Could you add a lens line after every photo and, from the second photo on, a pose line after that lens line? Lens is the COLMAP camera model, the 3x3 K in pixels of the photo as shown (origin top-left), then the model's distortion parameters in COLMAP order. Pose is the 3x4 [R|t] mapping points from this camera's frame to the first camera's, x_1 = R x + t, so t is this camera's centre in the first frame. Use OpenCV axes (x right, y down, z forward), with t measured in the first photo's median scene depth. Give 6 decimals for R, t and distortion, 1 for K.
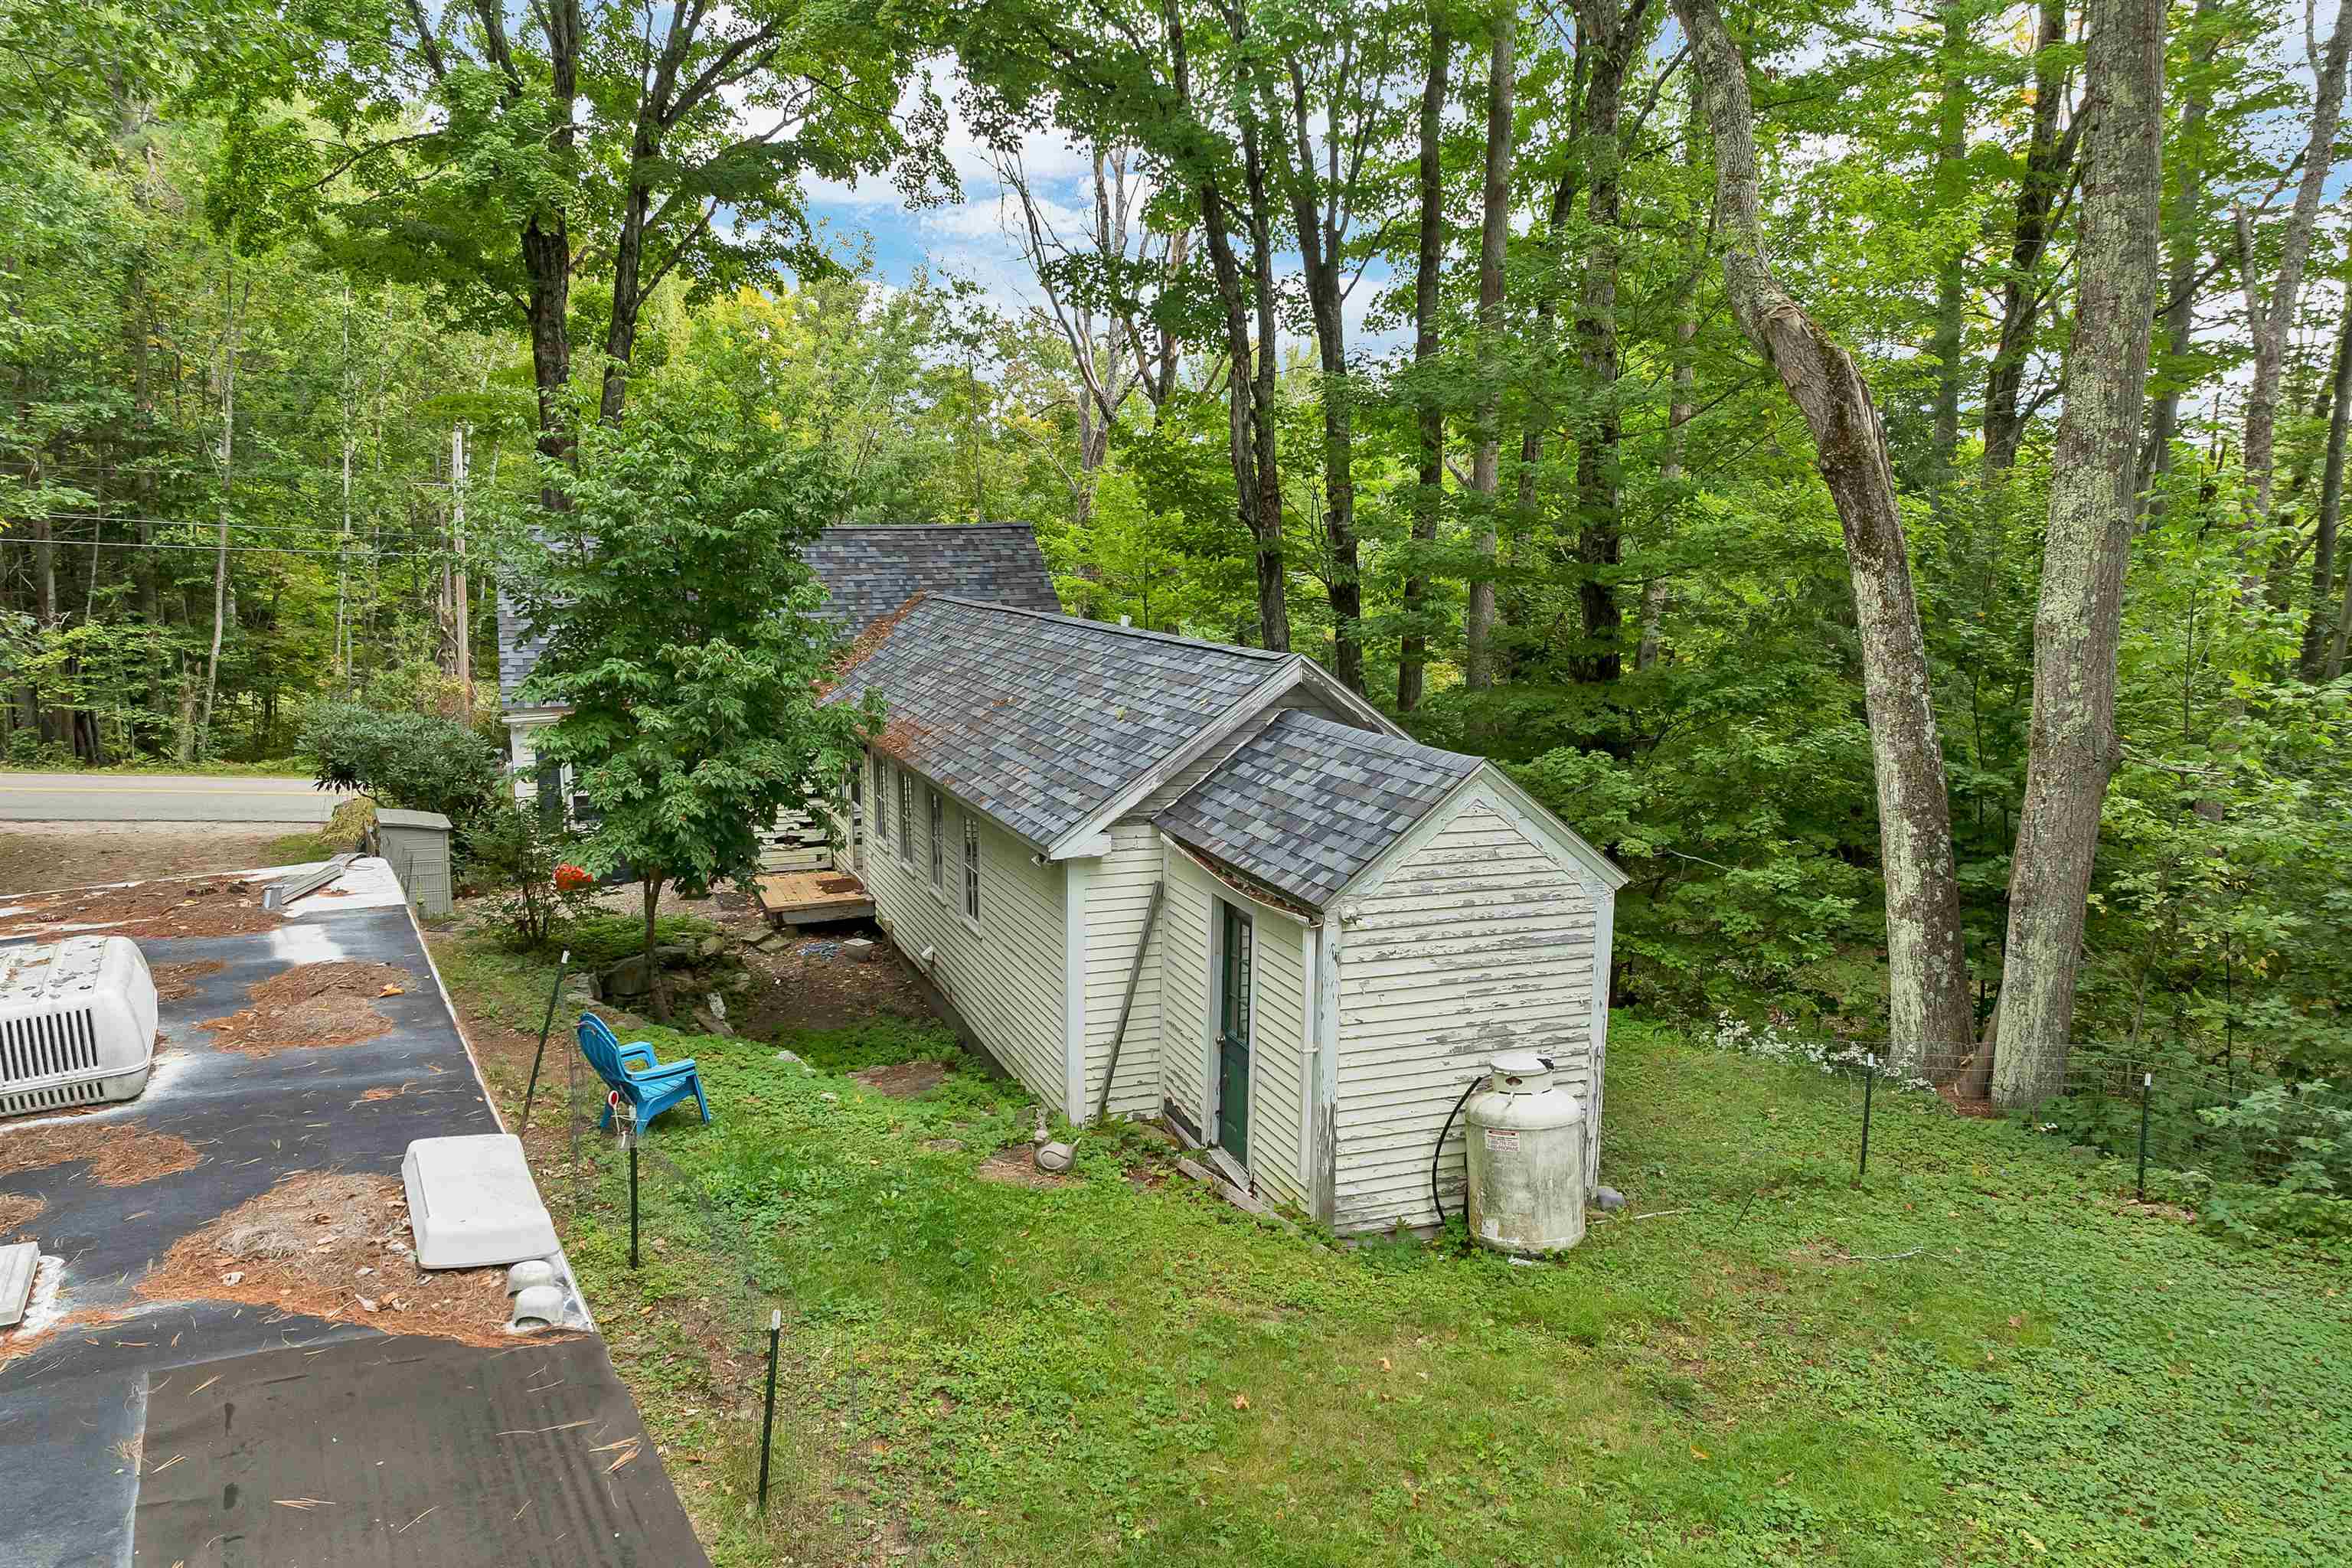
lens RADIAL K [[1717.2, 0, 1163.4], [0, 1717.2, 782.3], [0, 0, 1]] dist [-0.048643, 0.017003]
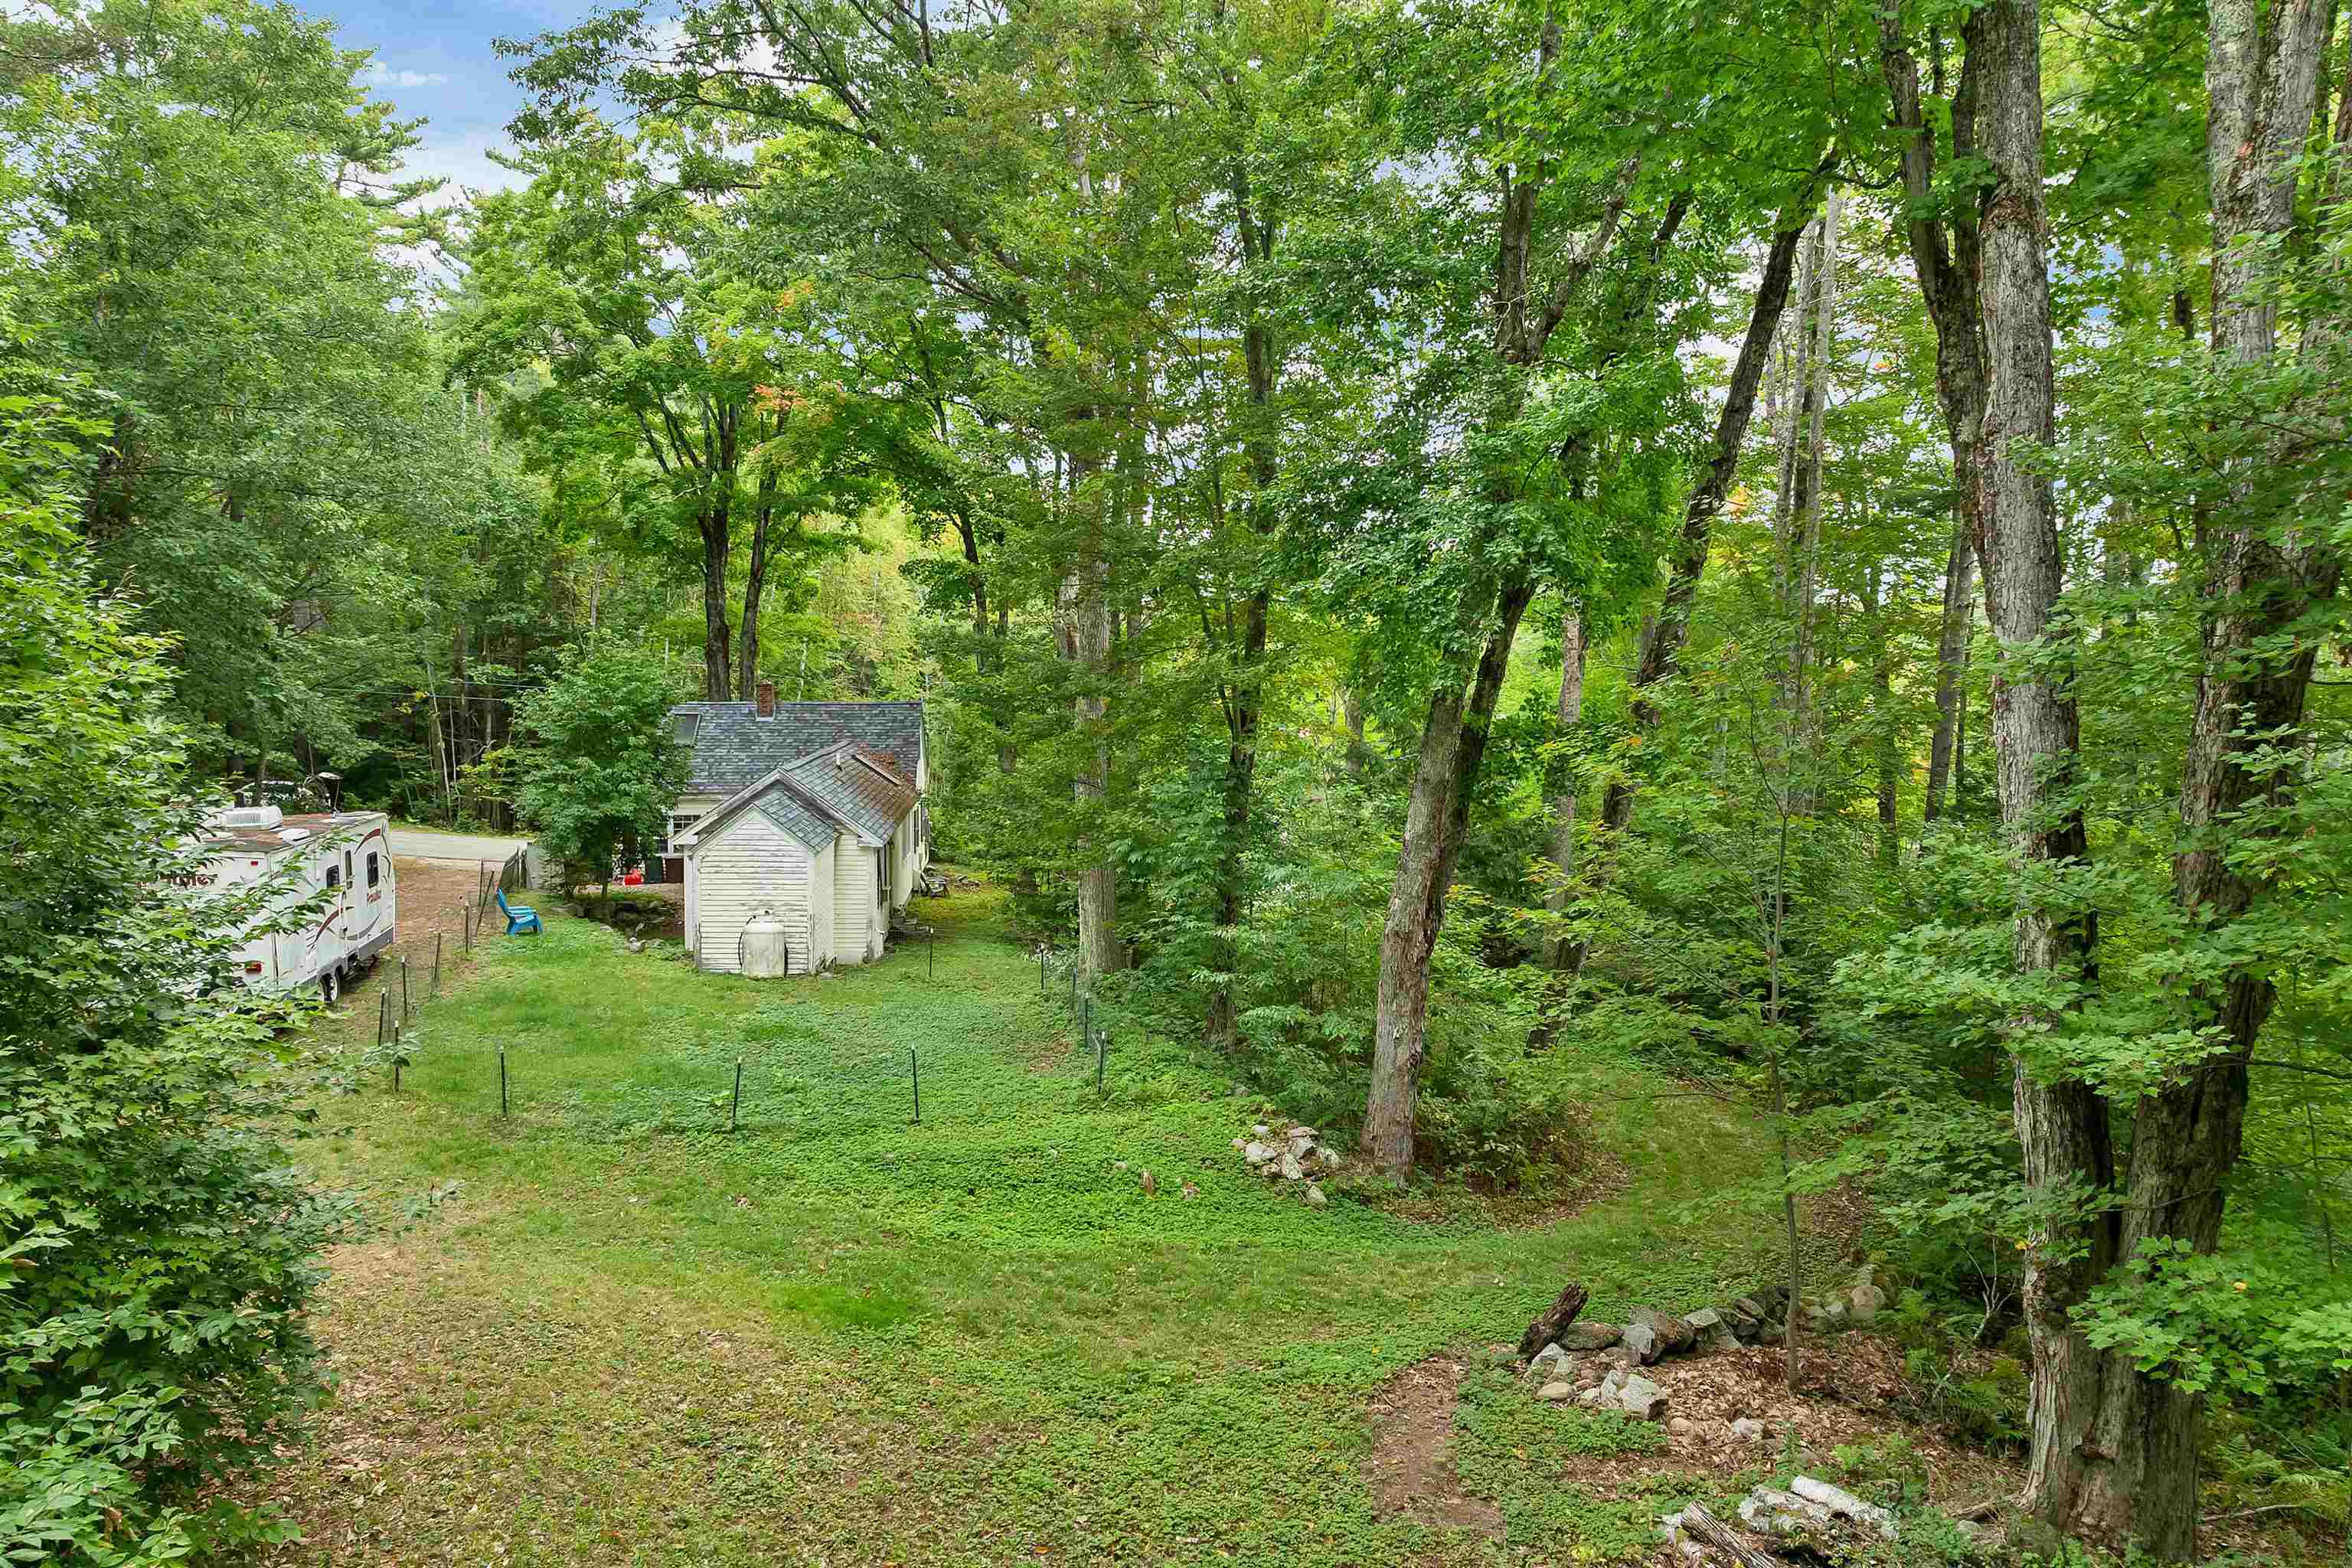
lens RADIAL K [[1717.2, 0, 1184.9], [0, 1717.2, 788.1], [0, 0, 1]] dist [-0.048643, 0.017003]
pose [[0.964500, 0.023514, -0.263033, 1.323878], [-0.044150, 0.996368, -0.072818, 0.110265], [0.260365, 0.081846, 0.962035, -1.264438]]
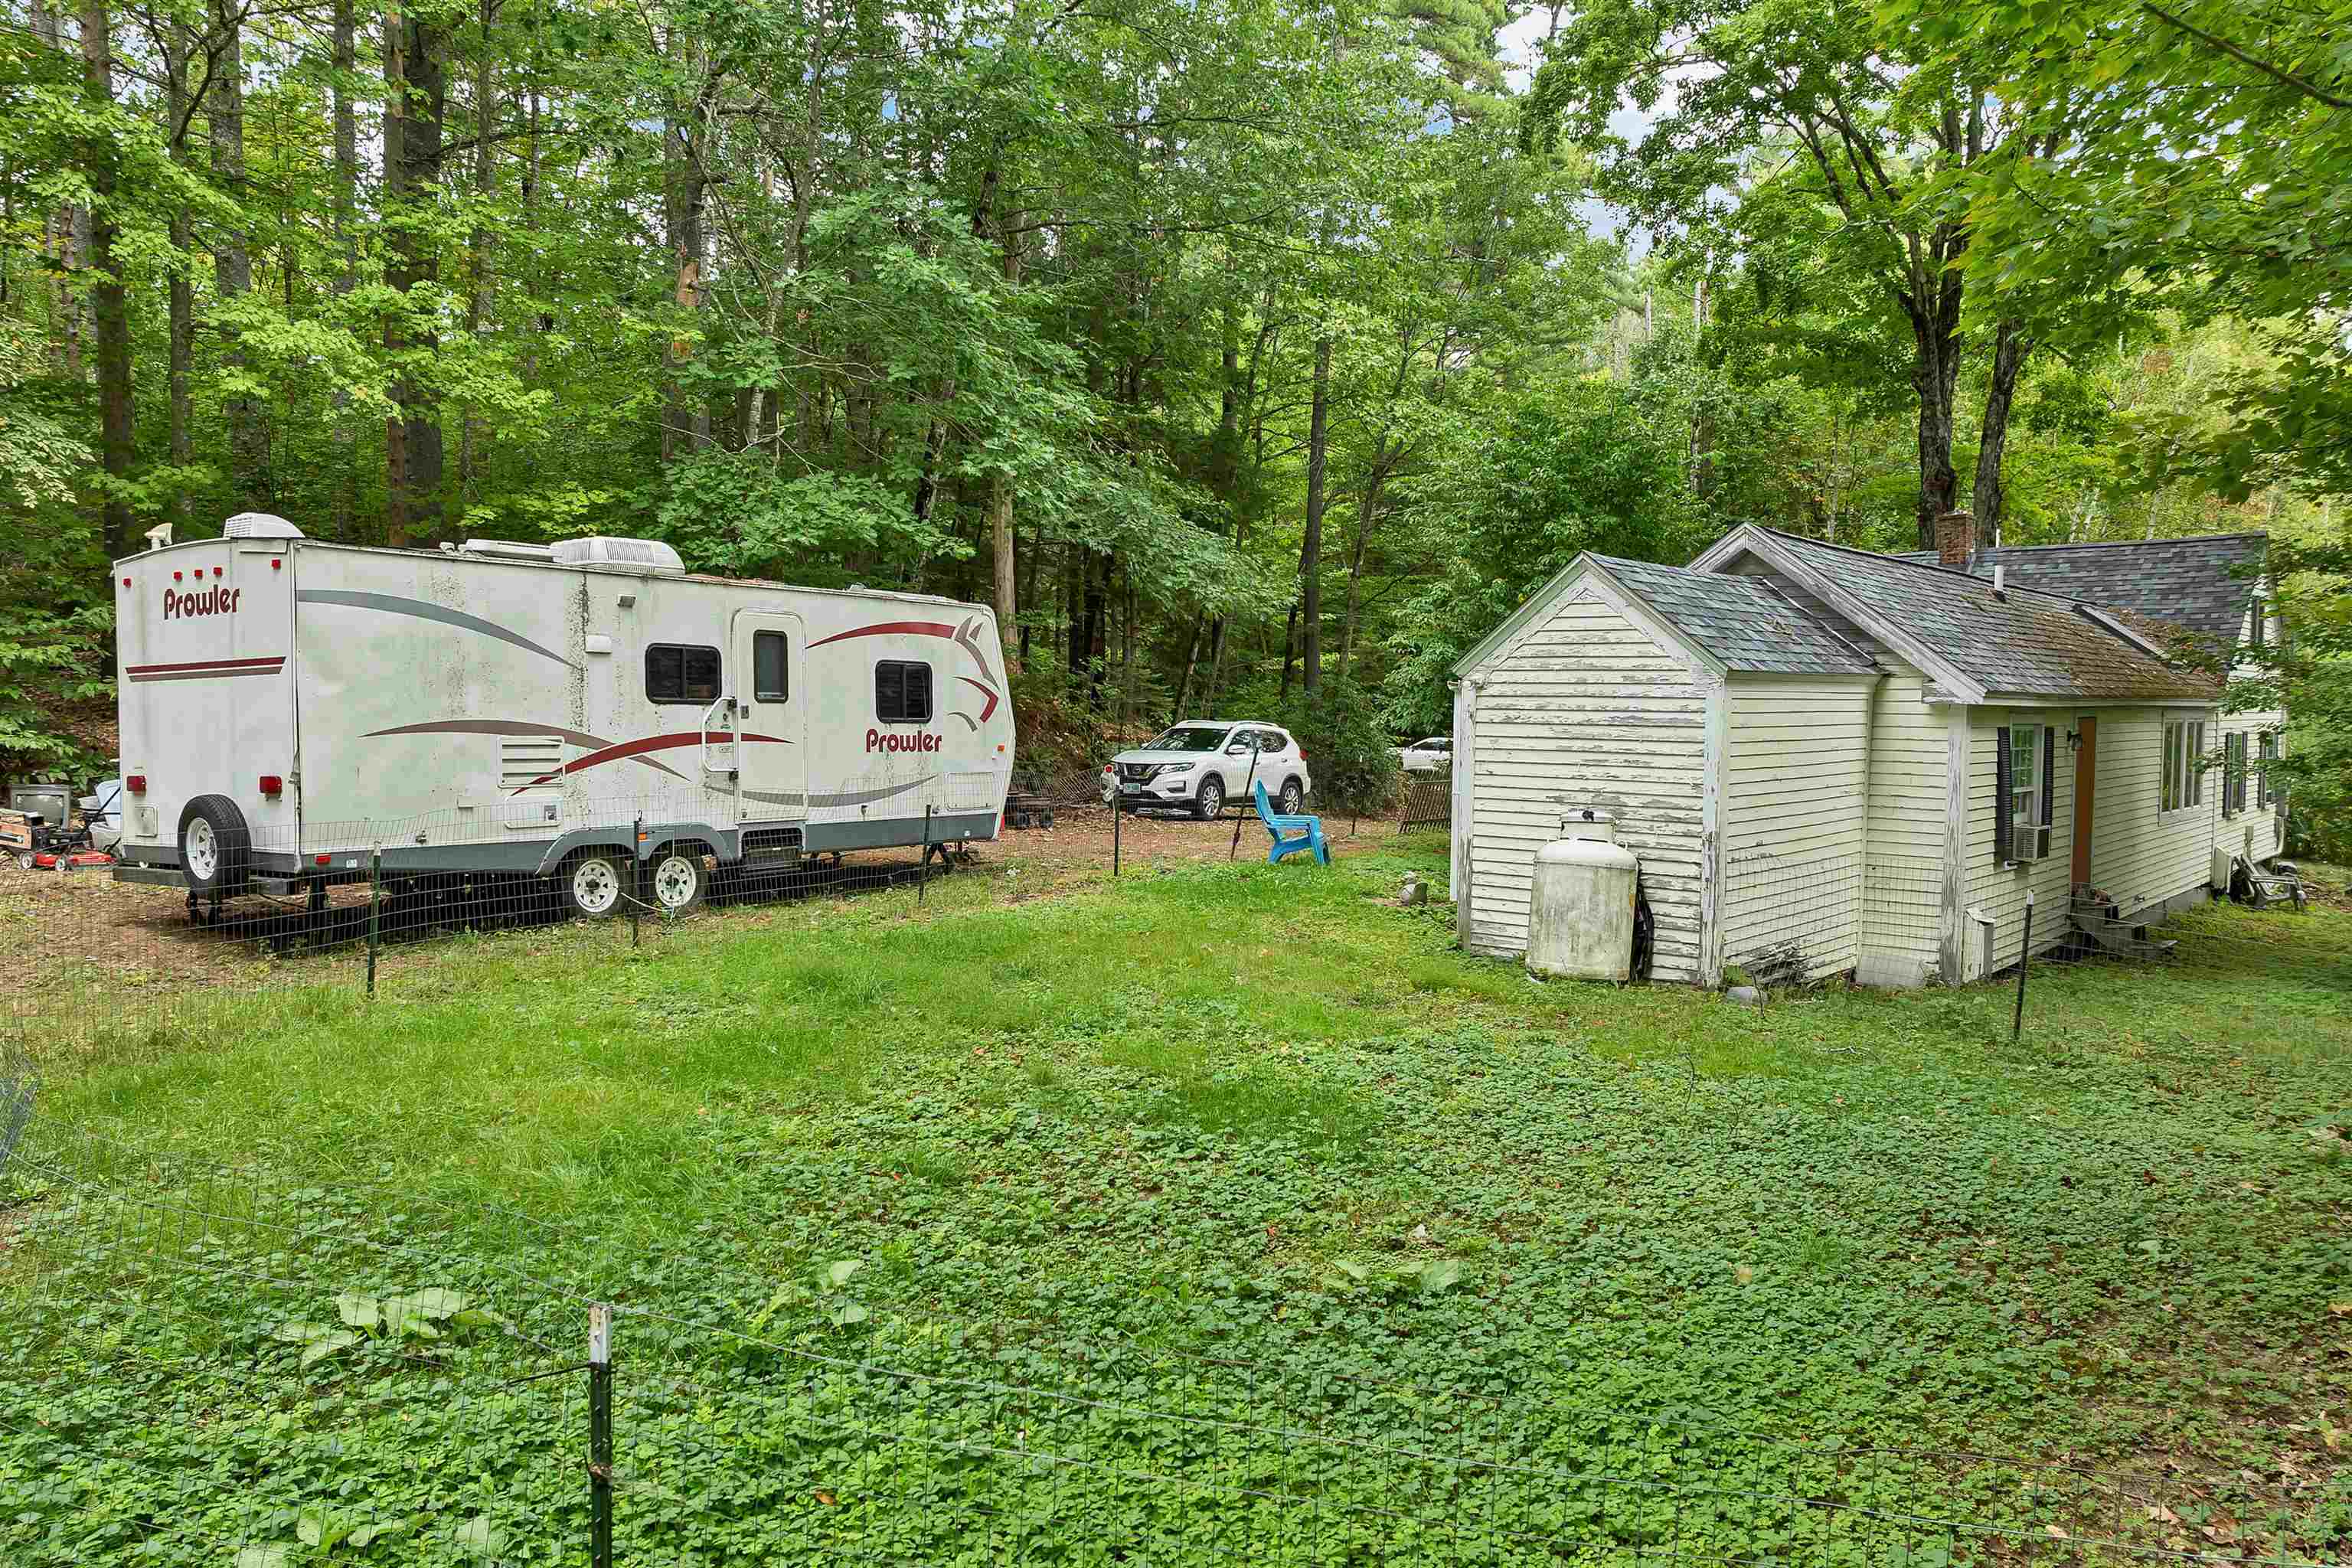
lens RADIAL K [[1717.2, 0, 1178.1], [0, 1717.2, 792.0], [0, 0, 1]] dist [-0.048643, 0.017003]
pose [[0.481357, 0.046565, -0.875287, 0.882836], [-0.136384, 0.990405, -0.022313, 0.172912], [0.865849, 0.130116, 0.483089, 0.182186]]
